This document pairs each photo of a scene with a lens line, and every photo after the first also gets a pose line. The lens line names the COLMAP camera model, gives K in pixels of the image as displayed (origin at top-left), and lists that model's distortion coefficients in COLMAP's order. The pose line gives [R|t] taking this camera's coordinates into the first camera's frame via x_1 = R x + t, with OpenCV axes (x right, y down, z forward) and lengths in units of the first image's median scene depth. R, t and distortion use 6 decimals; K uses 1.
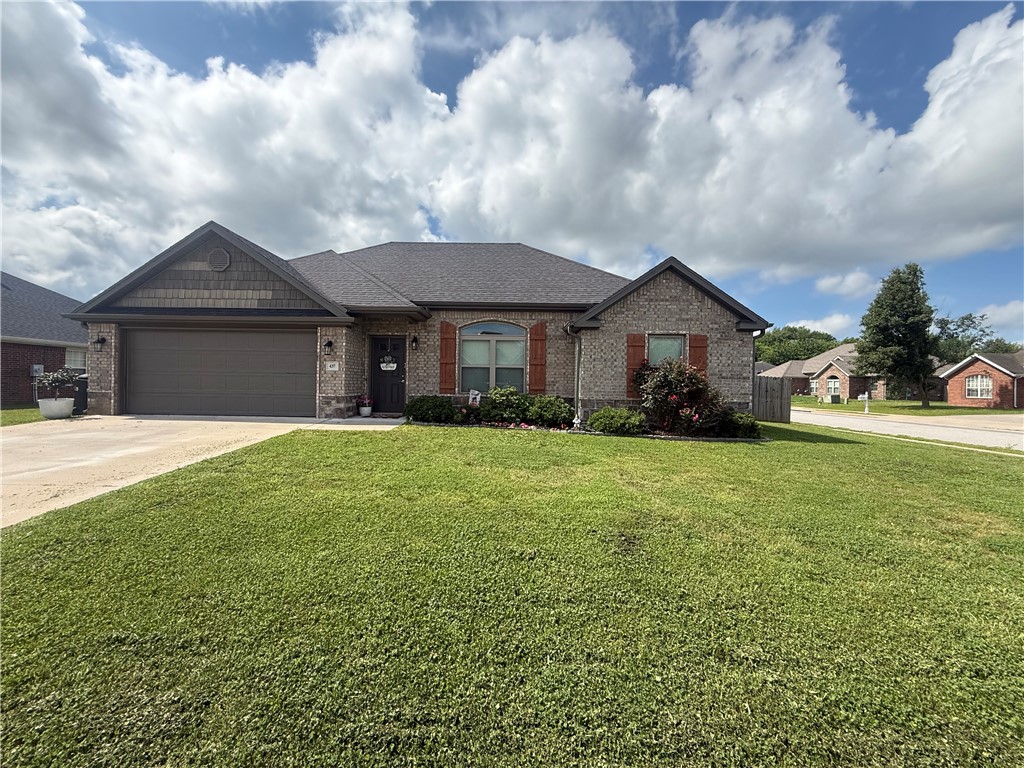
lens RADIAL K [[408.2, 0, 509.4], [0, 408.2, 386.4], [0, 0, 1]] dist [0.004007, 0.000135]
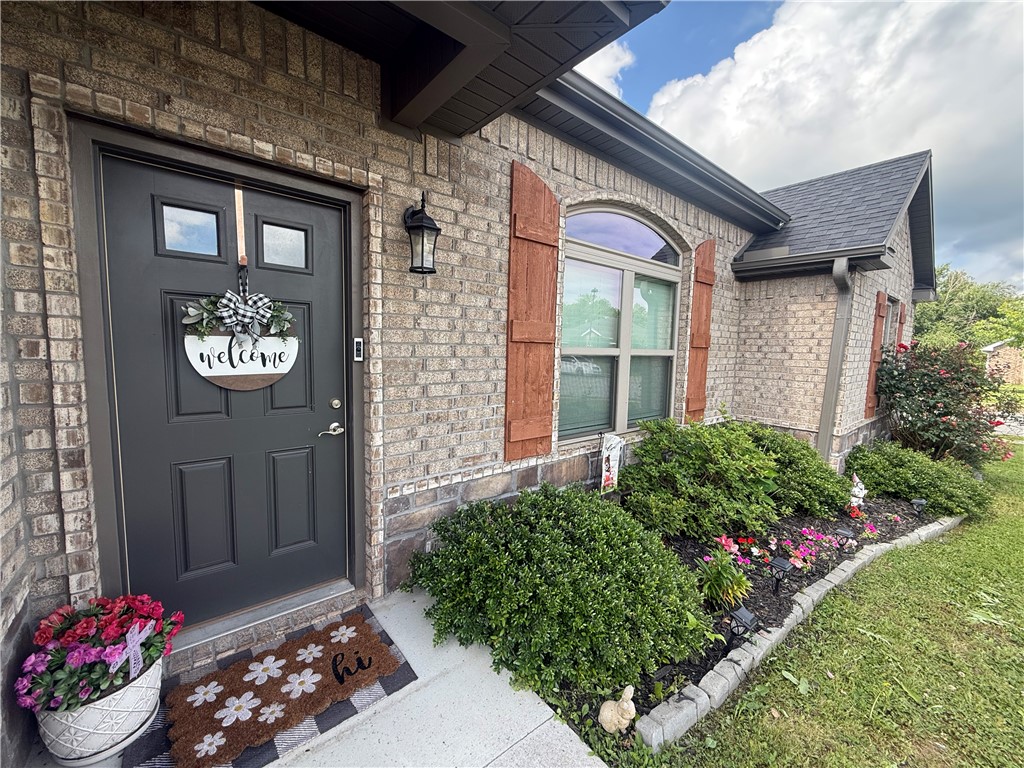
lens RADIAL K [[408.2, 0, 510.5], [0, 408.2, 385.0], [0, 0, 1]] dist [0.004007, 0.000135]
pose [[0.756527, -0.058182, 0.651369, -0.332387], [-0.008066, 0.995128, 0.098256, -0.055242], [-0.653913, -0.079587, 0.752372, 0.822813]]
